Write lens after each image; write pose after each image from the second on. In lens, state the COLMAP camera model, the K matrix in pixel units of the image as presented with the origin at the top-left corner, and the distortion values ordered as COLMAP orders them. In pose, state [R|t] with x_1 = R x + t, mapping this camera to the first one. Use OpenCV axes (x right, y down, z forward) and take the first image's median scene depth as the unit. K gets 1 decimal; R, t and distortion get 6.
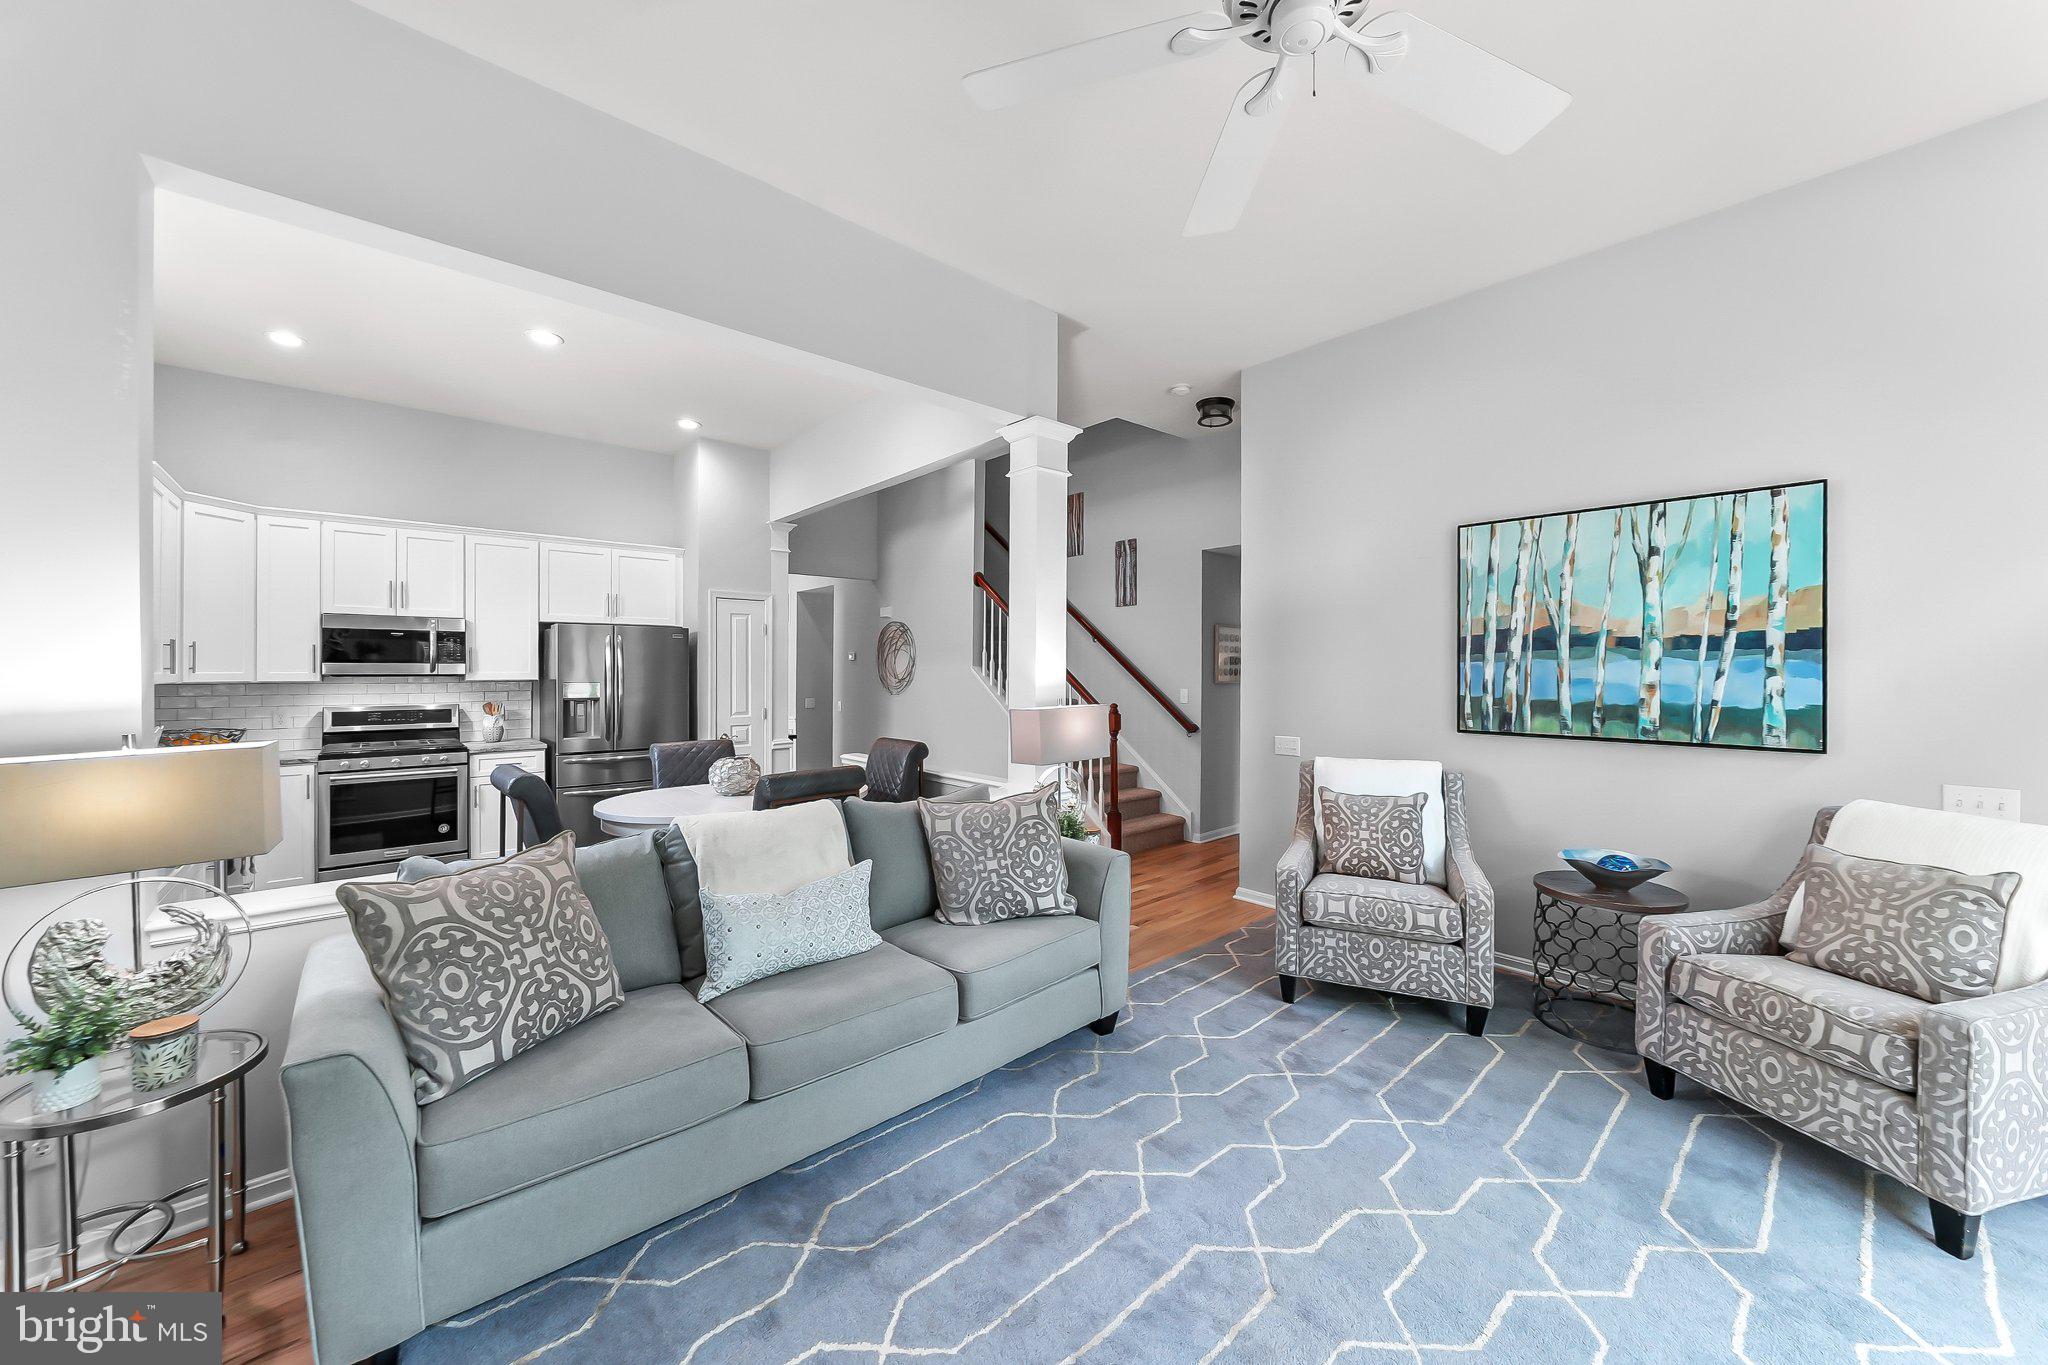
lens RADIAL K [[749.3, 0, 1045.9], [0, 749.3, 665.7], [0, 0, 1]] dist [-0.001133, -0.000086]
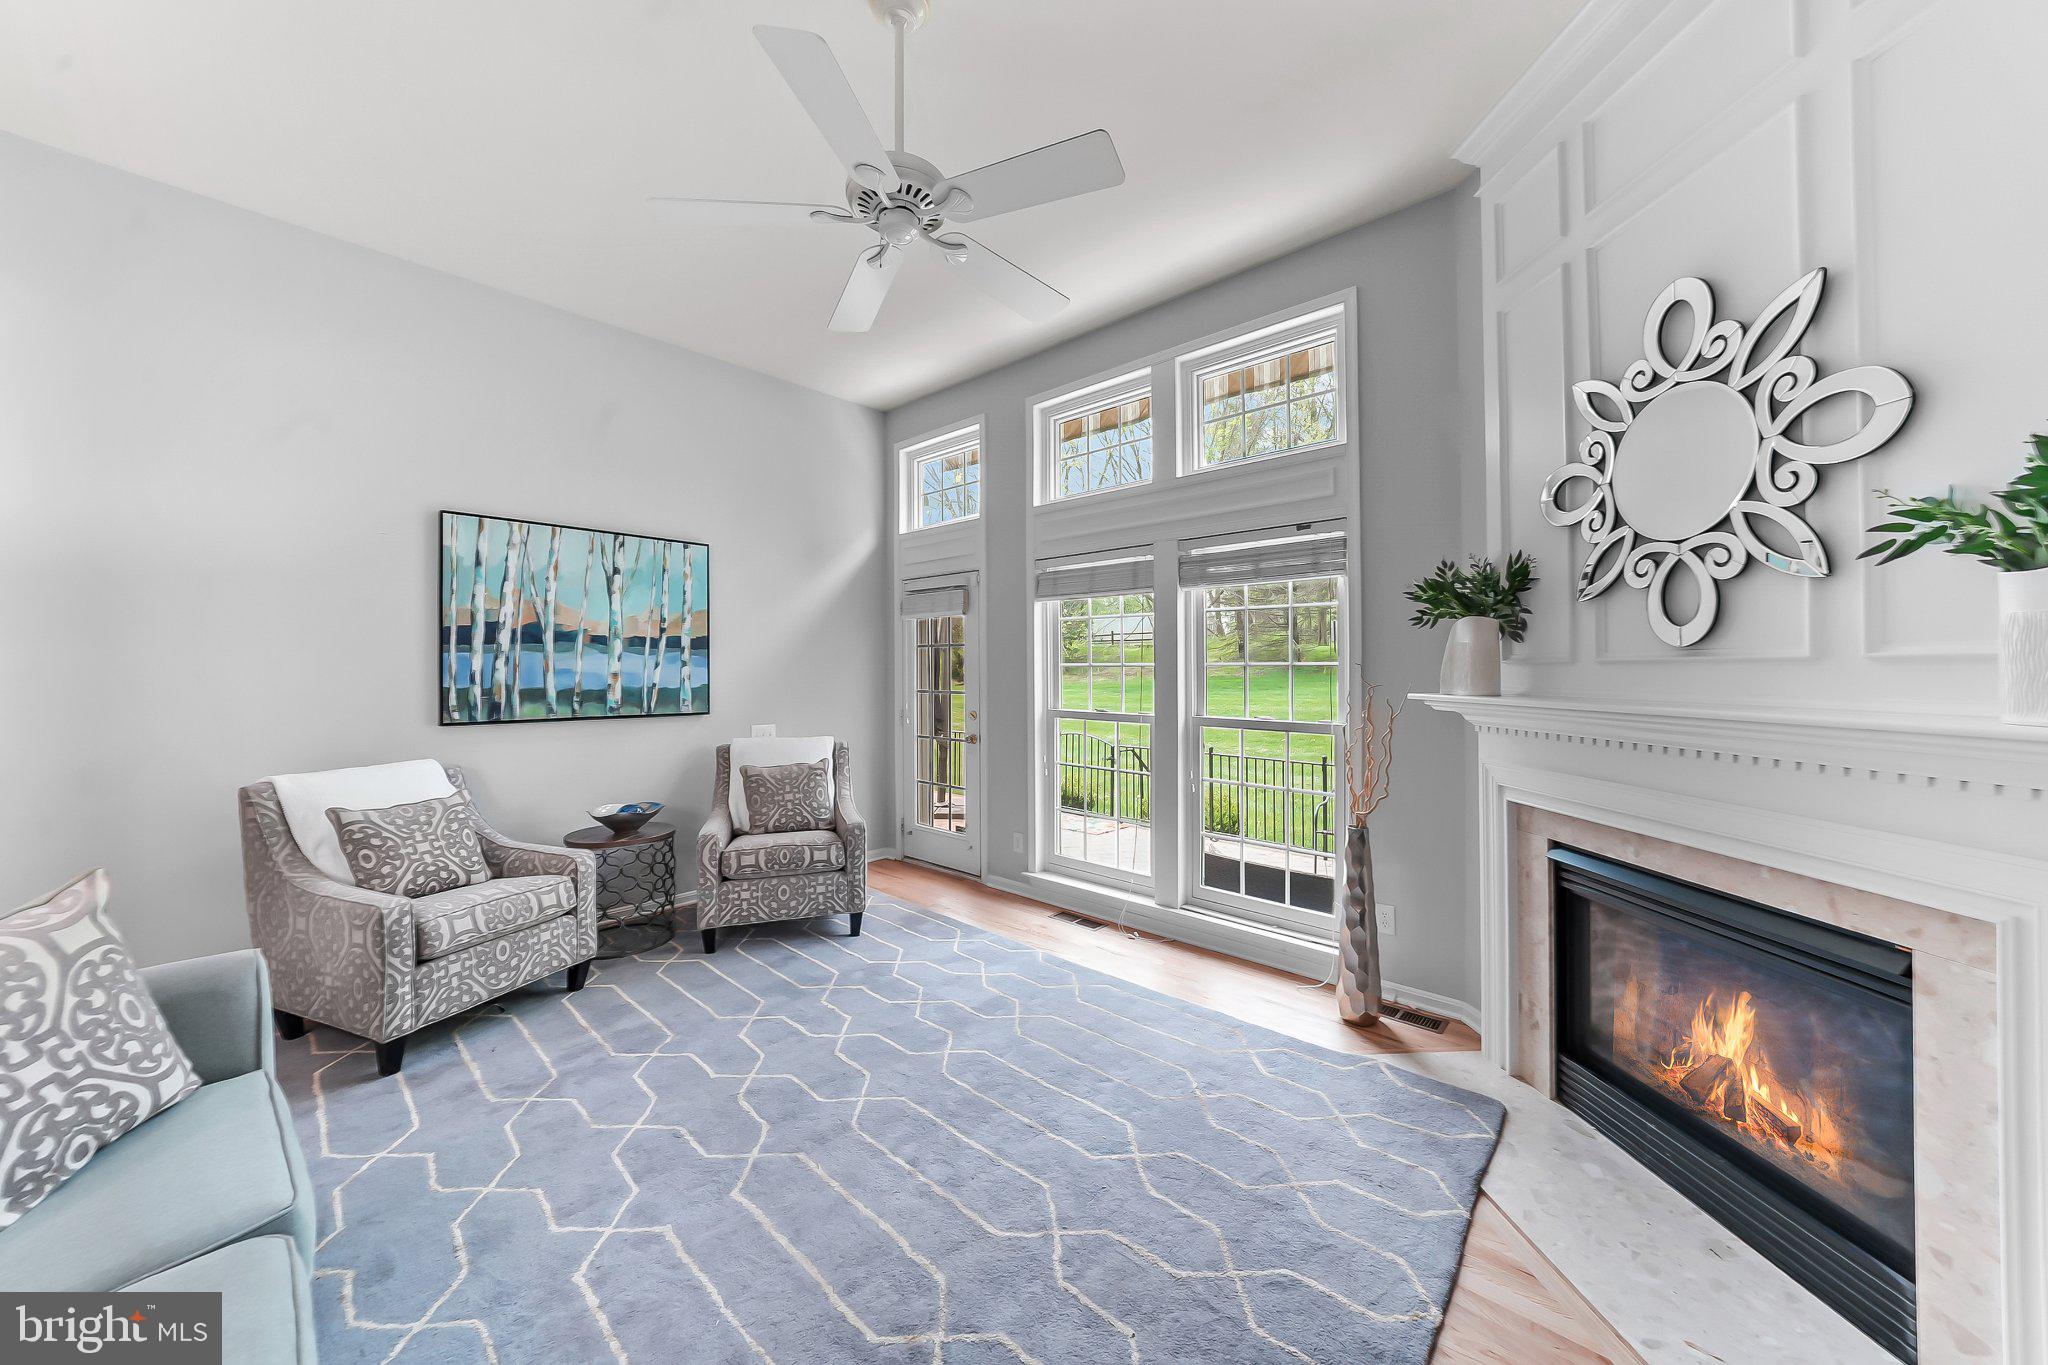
lens RADIAL K [[727.2, 0, 1027.4], [0, 727.2, 657.8], [0, 0, 1]] dist [0.000290, 0.000197]
pose [[-0.080699, 0.014620, 0.996631, -0.499386], [-0.004898, 0.999875, -0.015064, 0.013918], [-0.996726, -0.006097, -0.080617, 0.380281]]
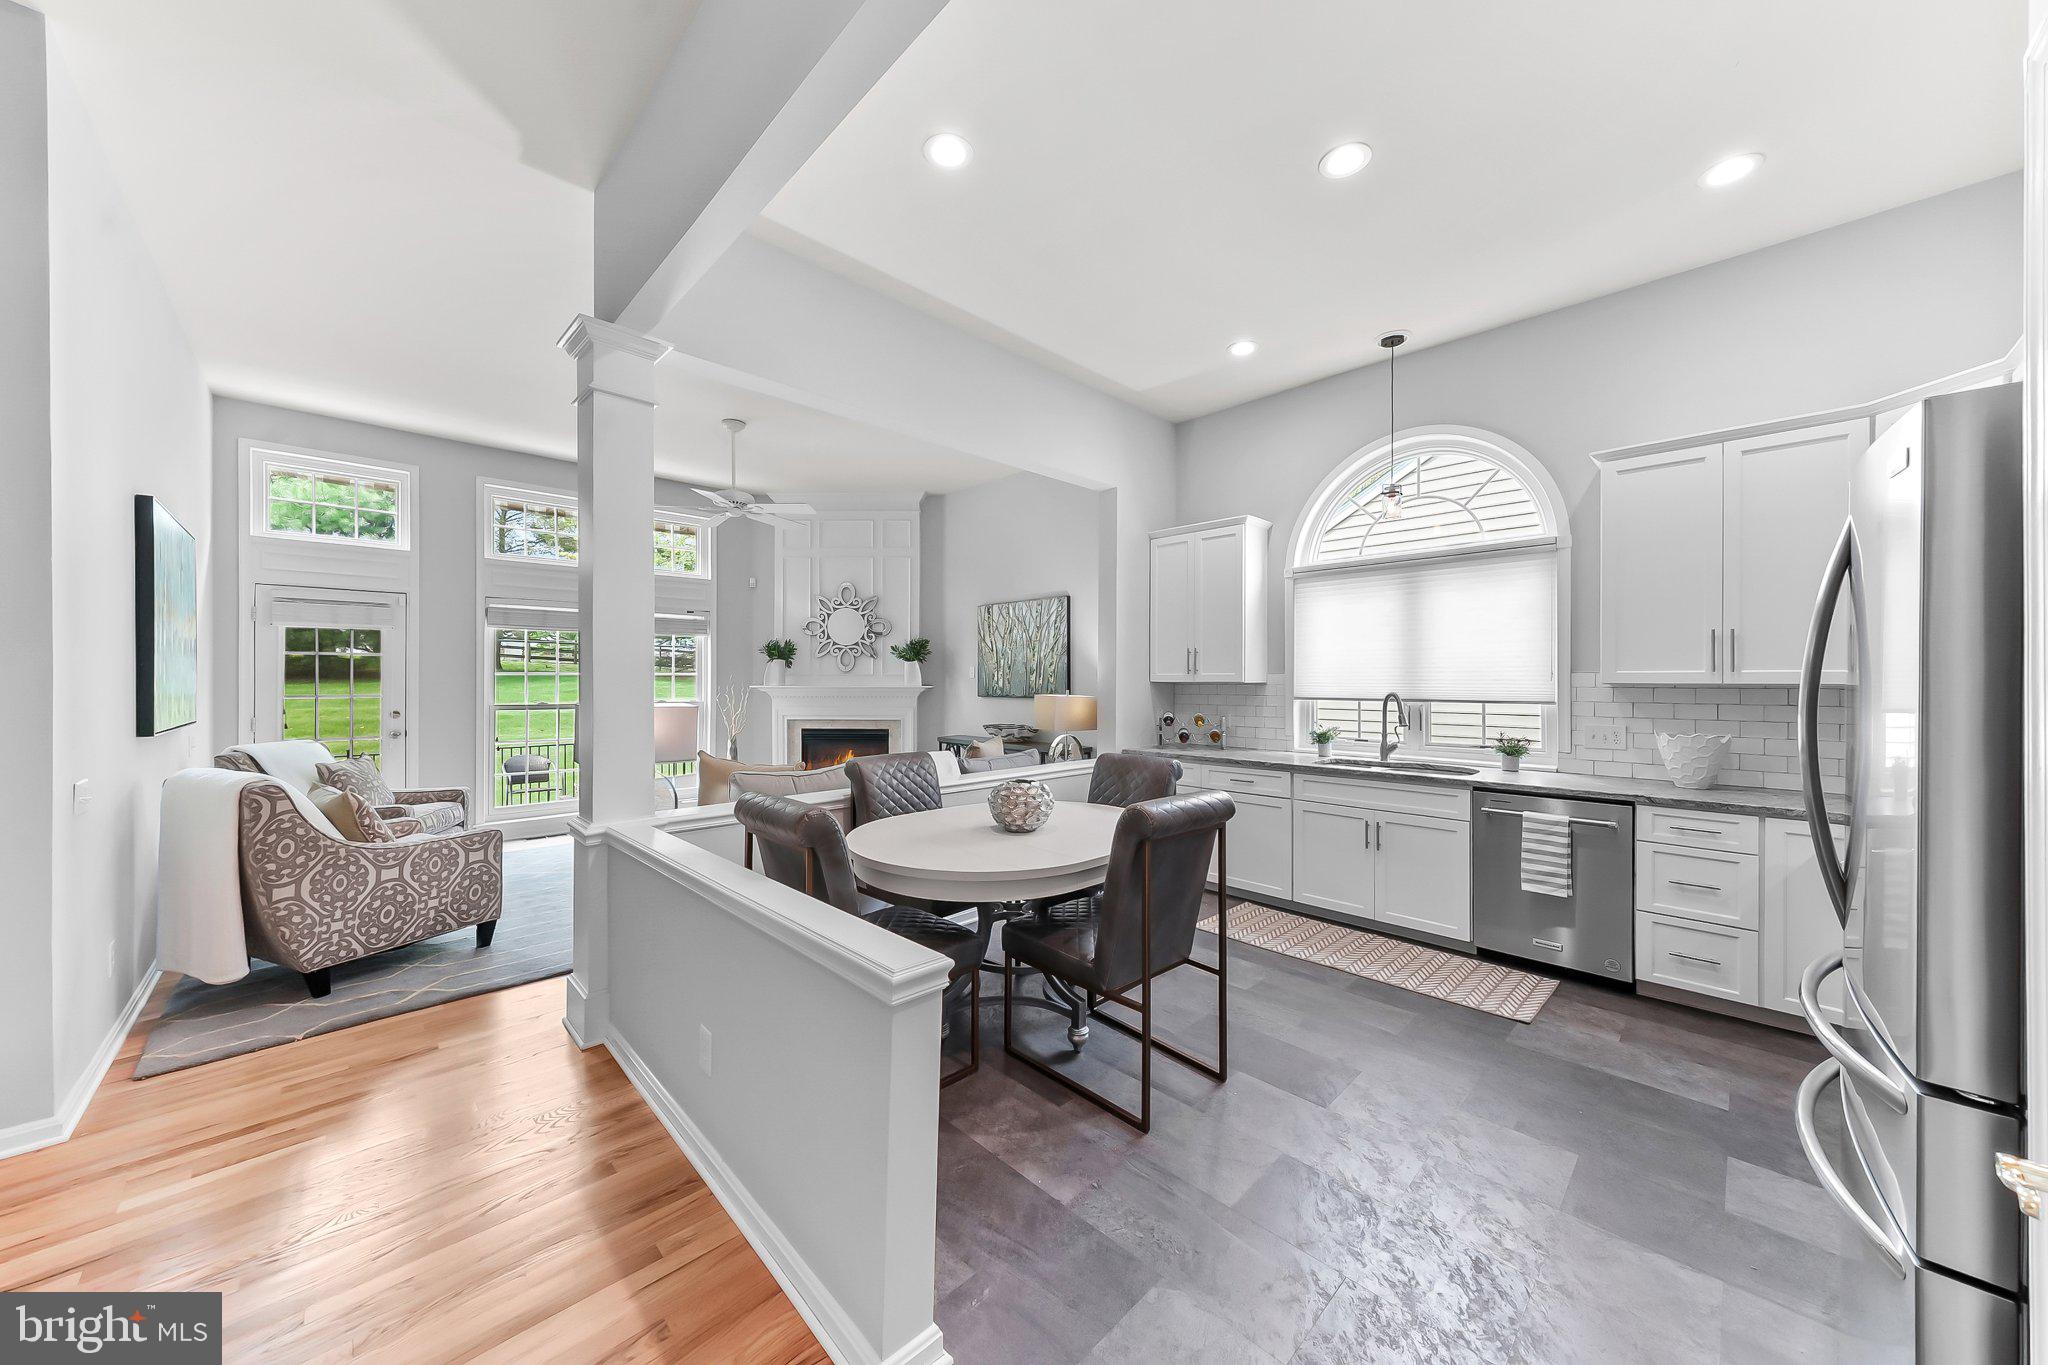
lens RADIAL K [[697.6, 0, 1024.0], [0, 697.6, 682.5], [0, 0, 1]] dist [-0.000341, 0.000000]
pose [[-0.999599, -0.002248, -0.028242, -0.480638], [-0.002250, 0.999997, 0.000014, 0.027465], [0.028242, 0.000077, -0.999601, 2.099419]]
